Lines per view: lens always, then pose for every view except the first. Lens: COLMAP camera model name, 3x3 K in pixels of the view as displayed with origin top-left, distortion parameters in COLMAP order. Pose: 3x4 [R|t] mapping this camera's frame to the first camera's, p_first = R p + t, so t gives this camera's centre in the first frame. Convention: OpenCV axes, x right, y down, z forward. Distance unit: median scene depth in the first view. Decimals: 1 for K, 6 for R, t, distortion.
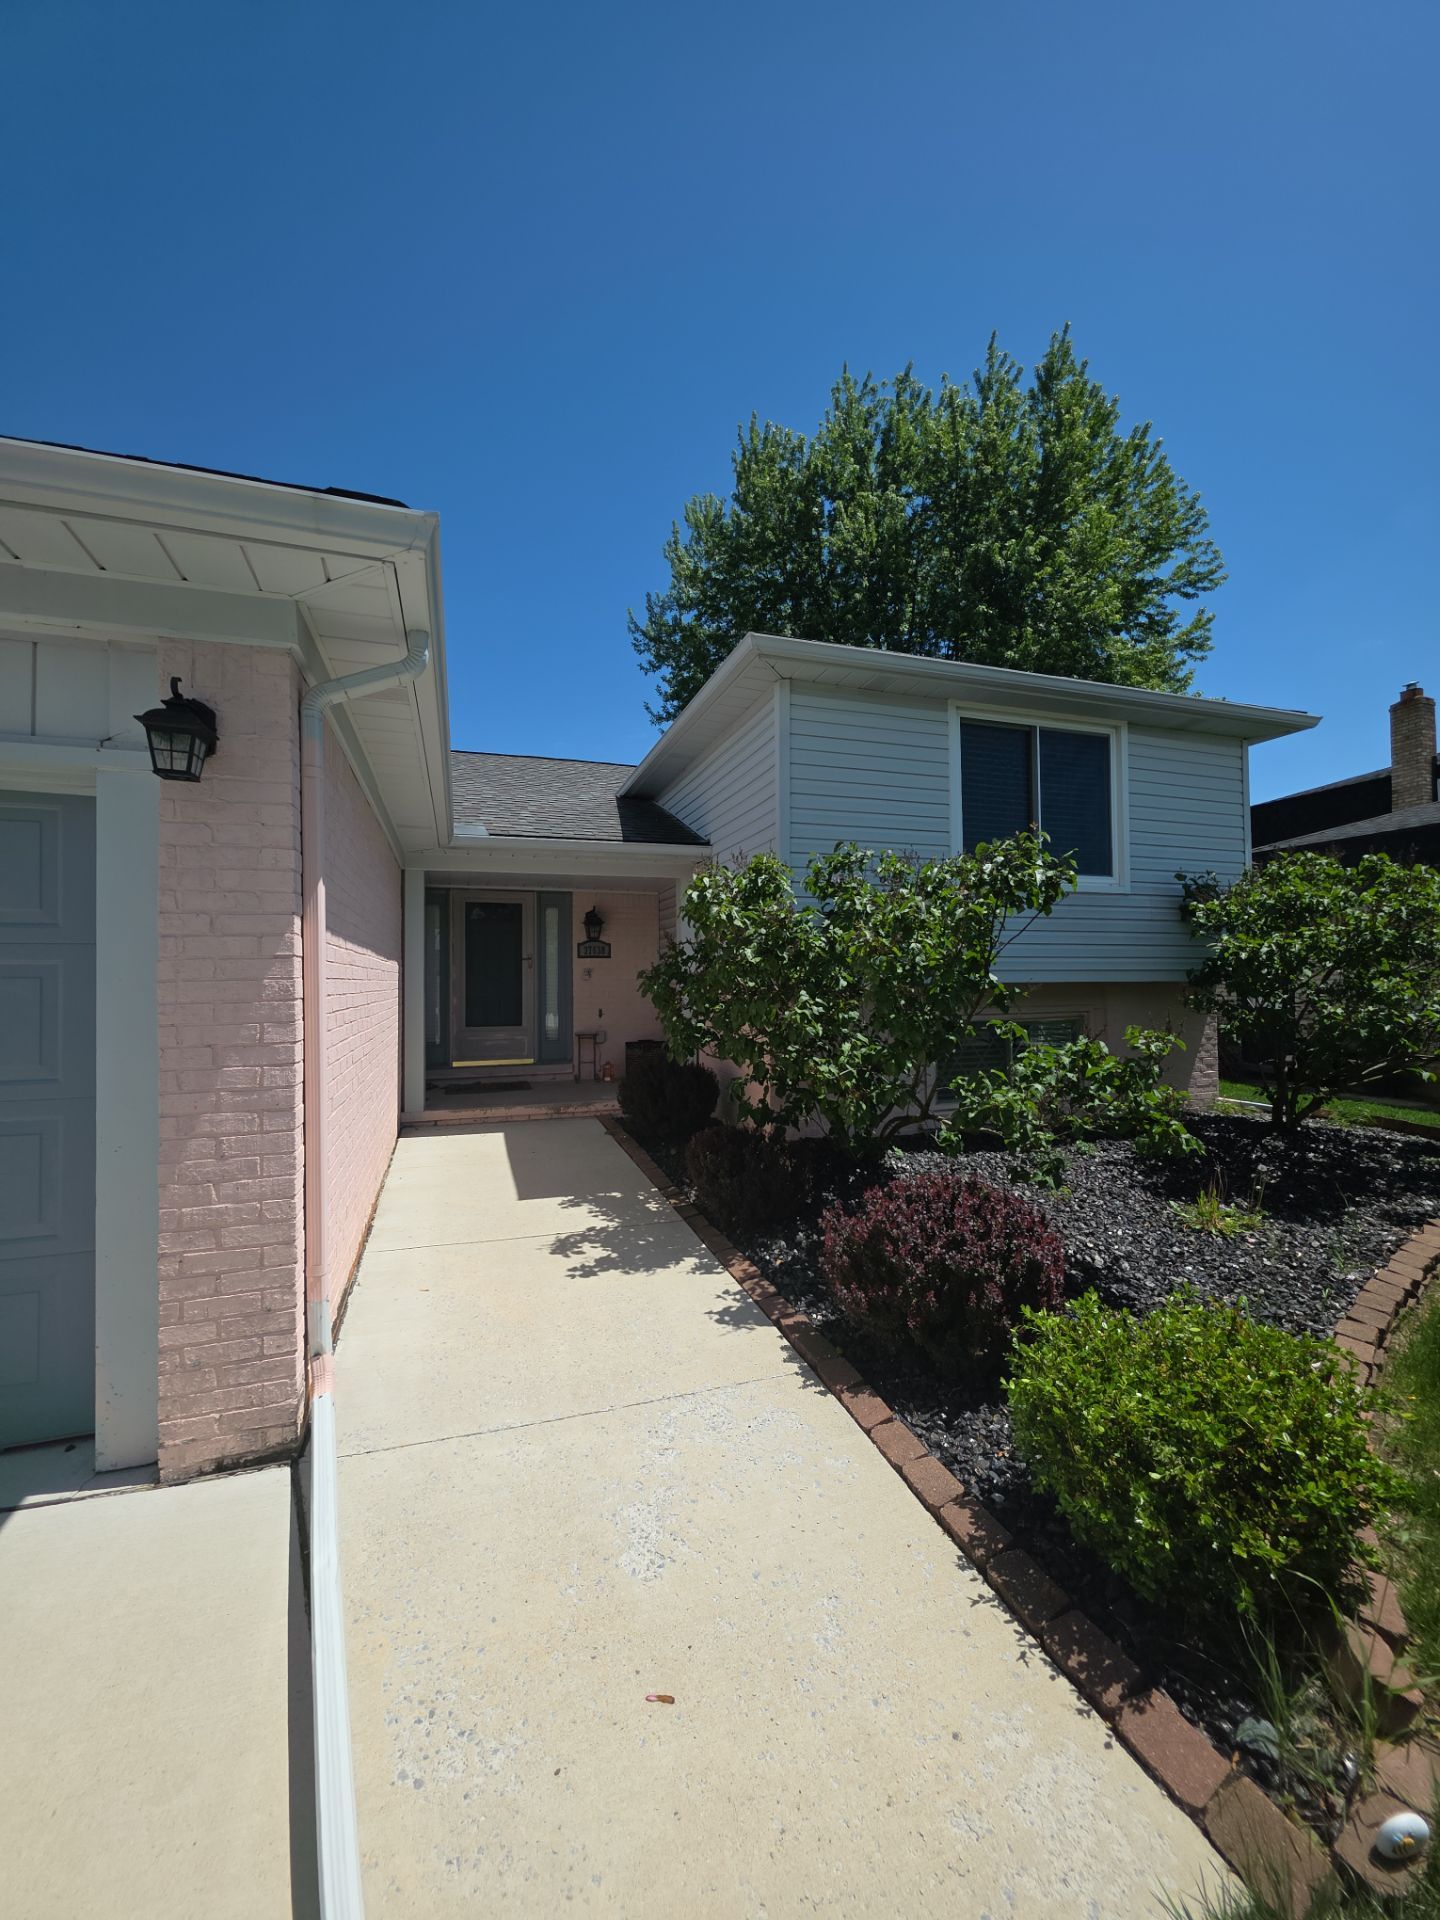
lens RADIAL K [[757.1, 0, 722.3], [0, 757.1, 964.9], [0, 0, 1]] dist [0.007381, -0.000663]
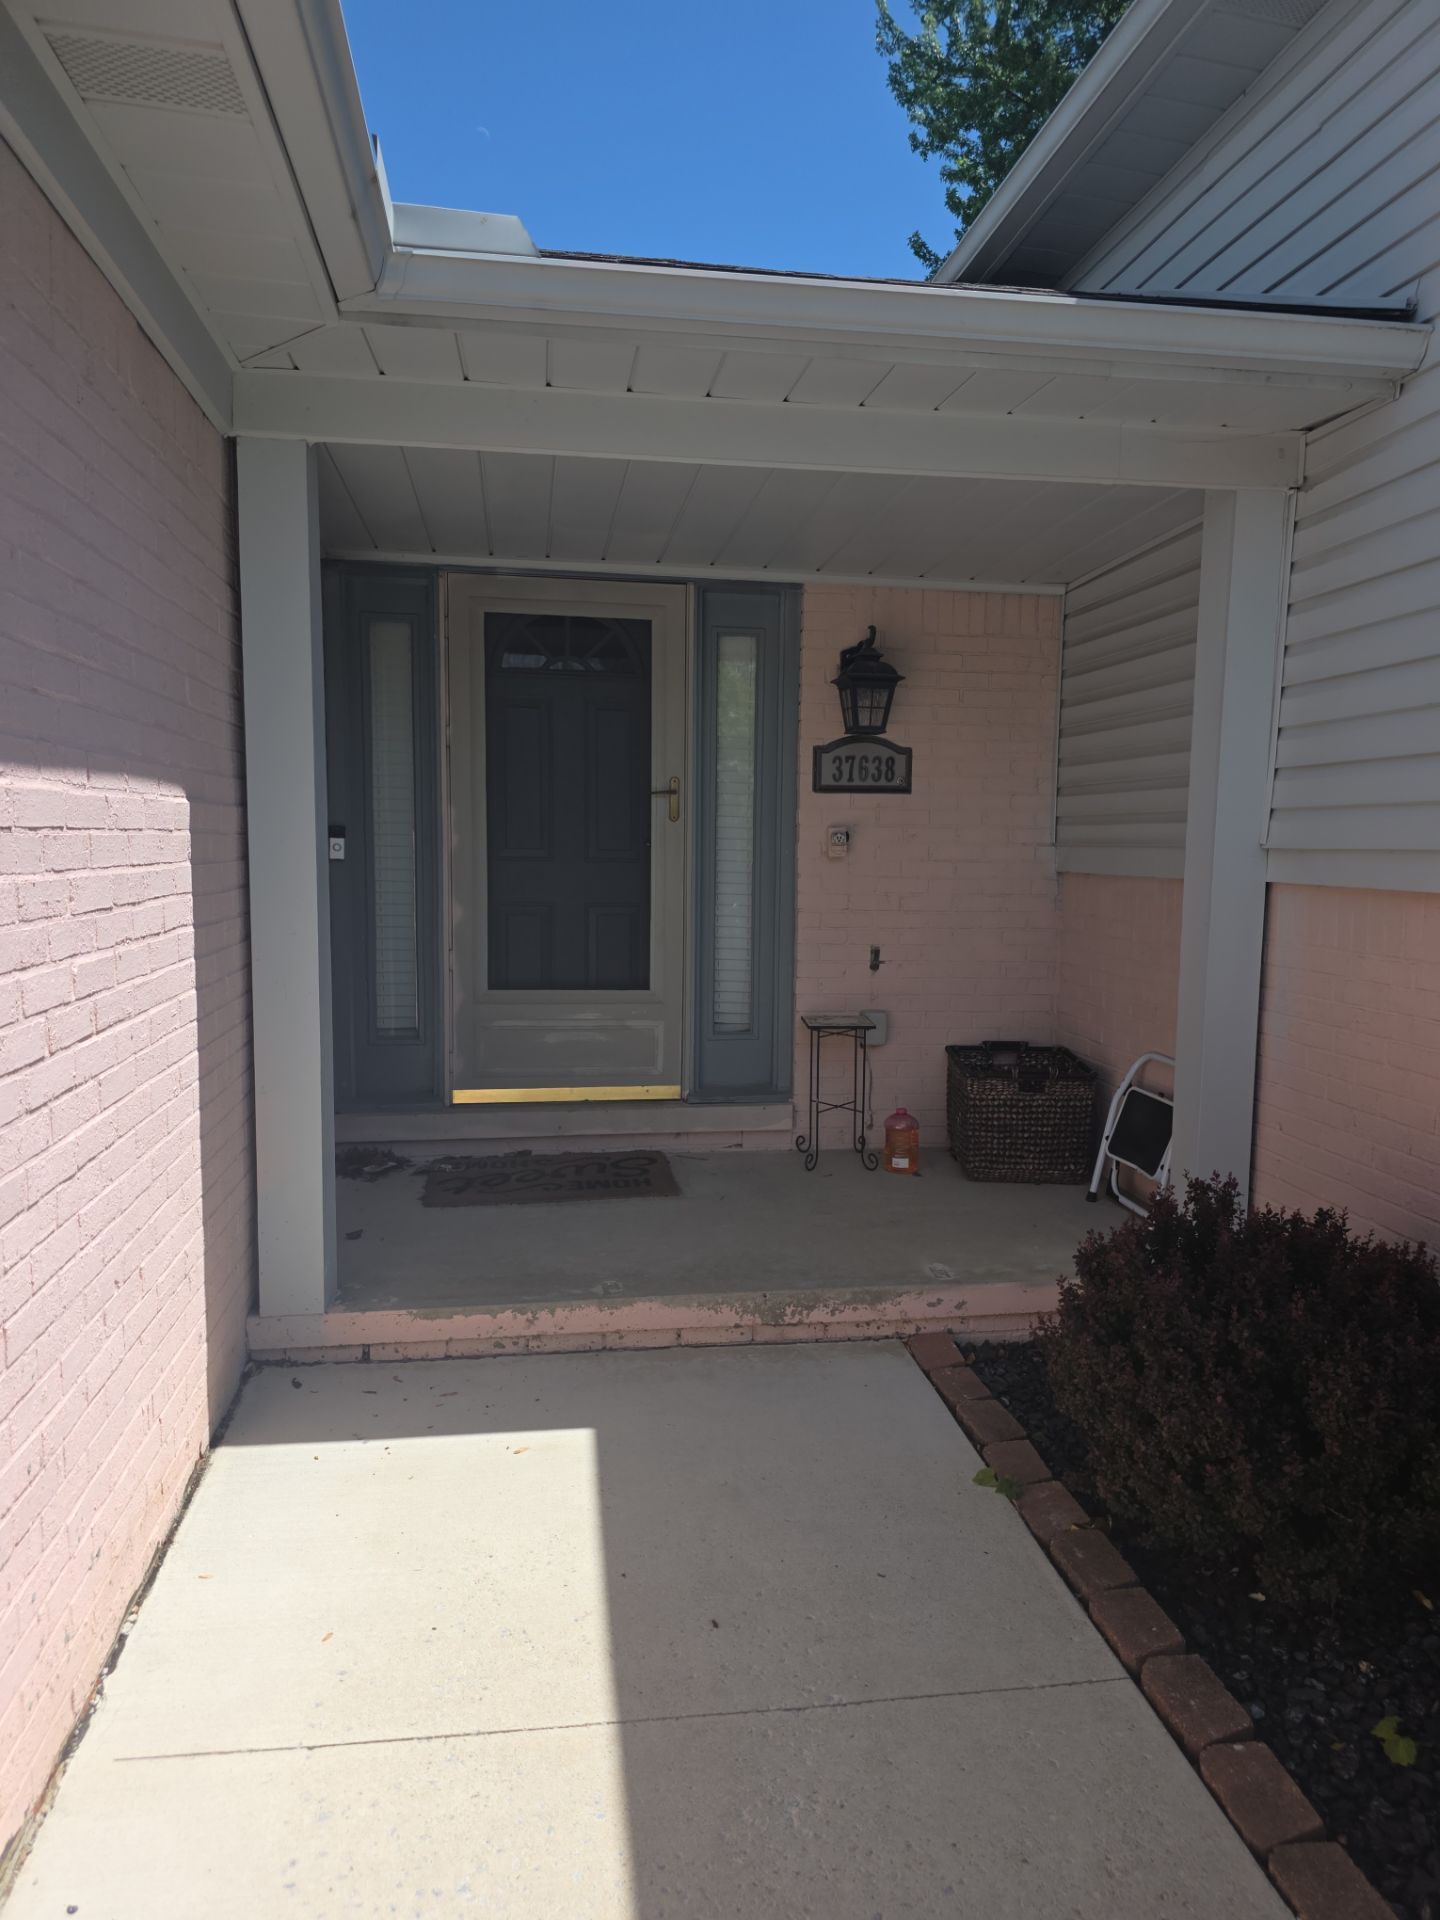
lens RADIAL K [[1279.8, 0, 779.7], [0, 1279.8, 959.6], [0, 0, 1]] dist [0.000591, -0.000532]
pose [[0.989580, 0.034637, -0.139755, -0.474123], [-0.018871, 0.993462, 0.112597, 0.004283], [0.142741, -0.108786, 0.983763, 1.669153]]
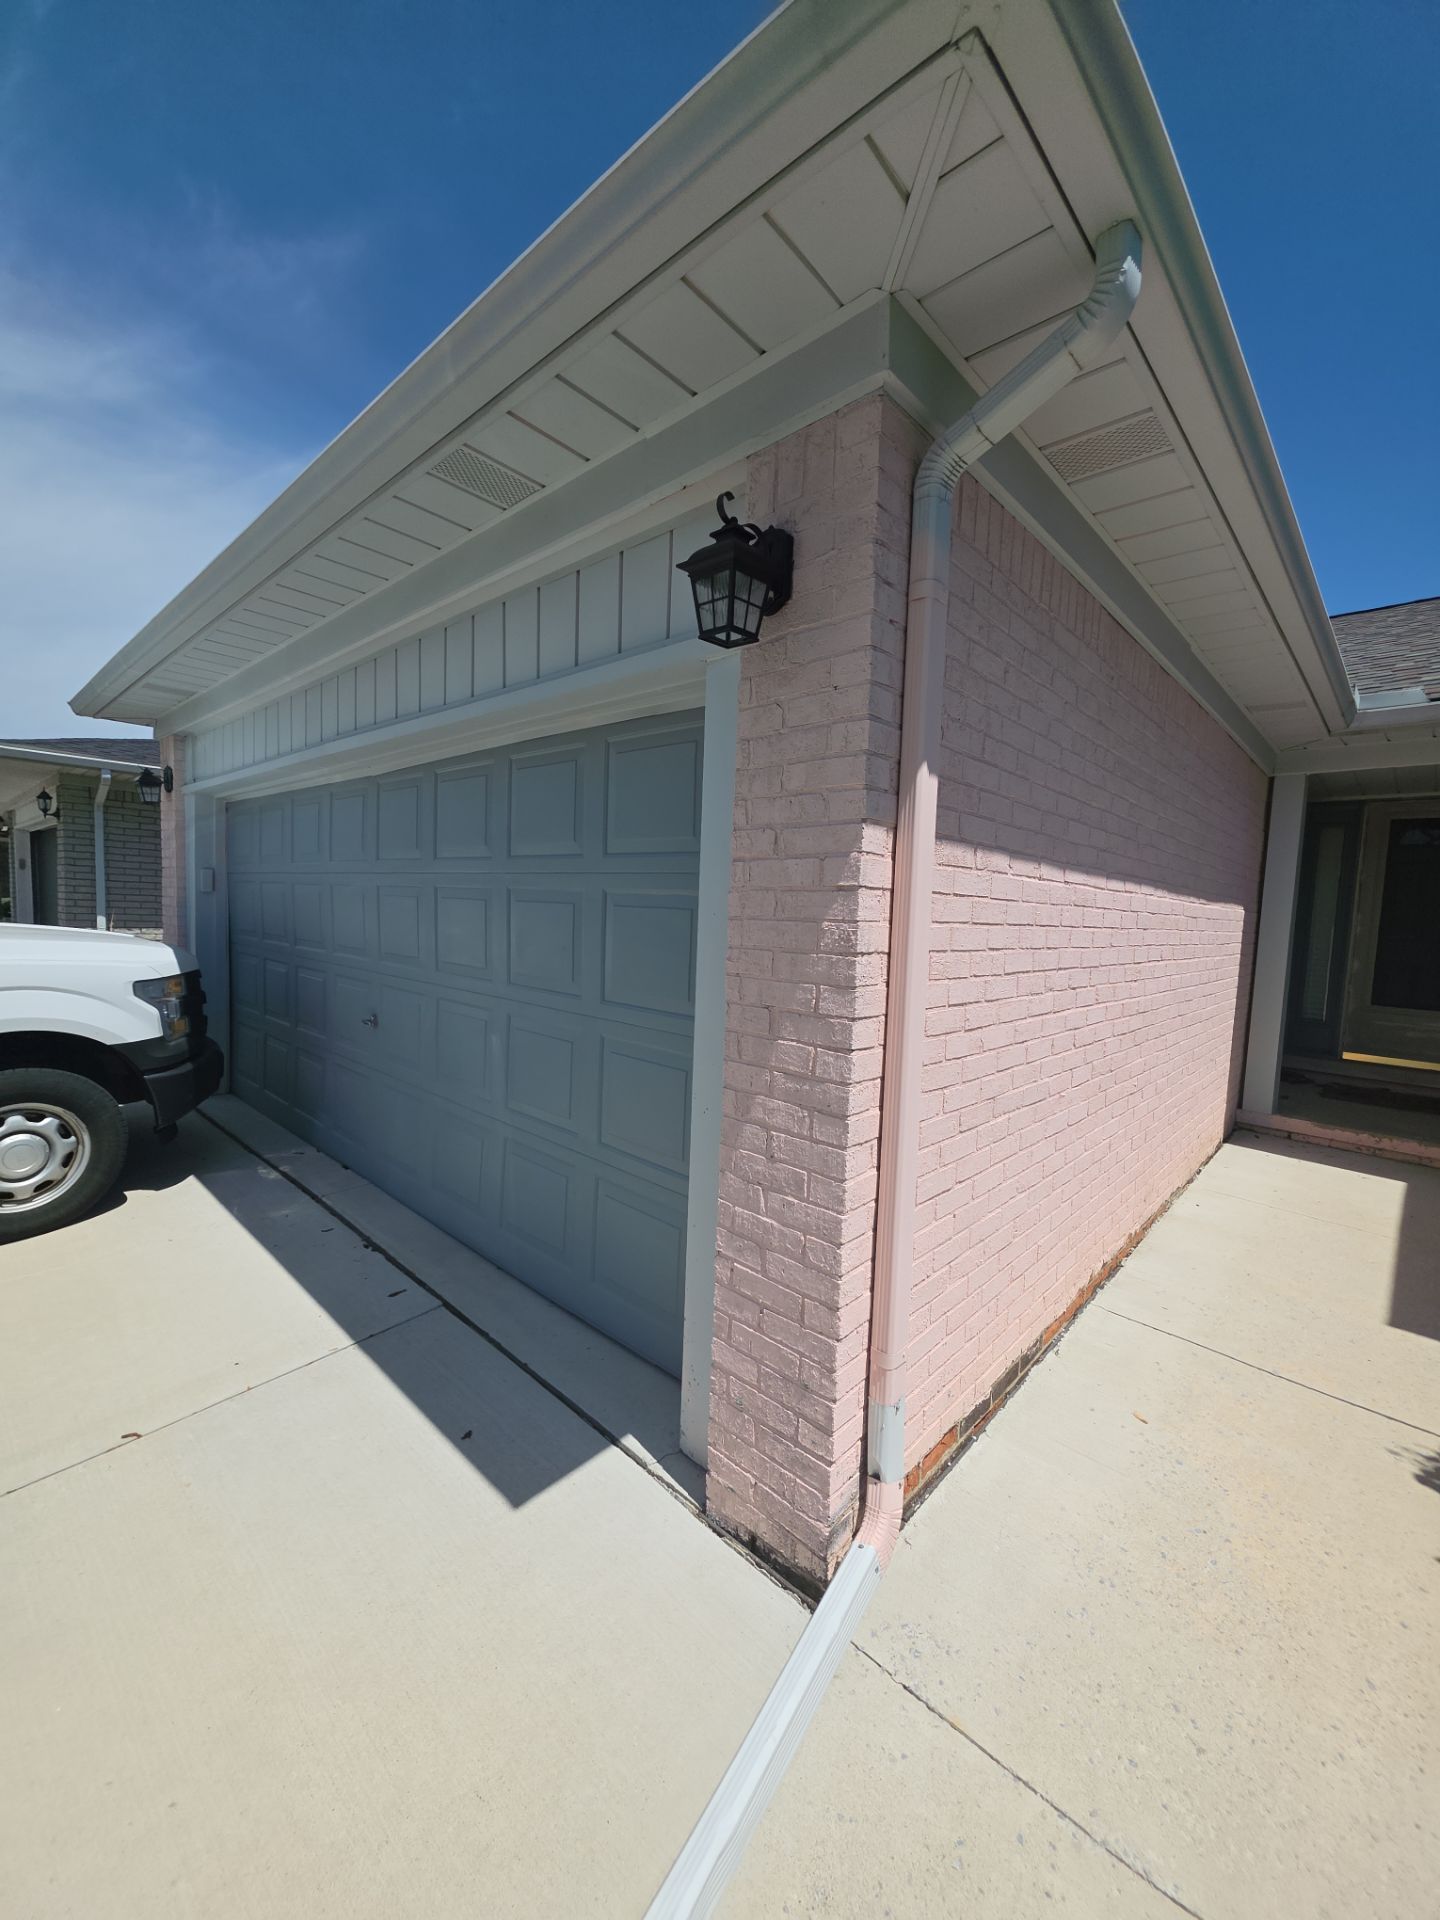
lens RADIAL K [[757.1, 0, 722.3], [0, 757.1, 964.9], [0, 0, 1]] dist [0.007381, -0.000663]
pose [[0.466870, 0.094258, -0.879288, -0.044904], [-0.027918, 0.995379, 0.091880, -0.001808], [0.883885, -0.018348, 0.467344, 0.602239]]
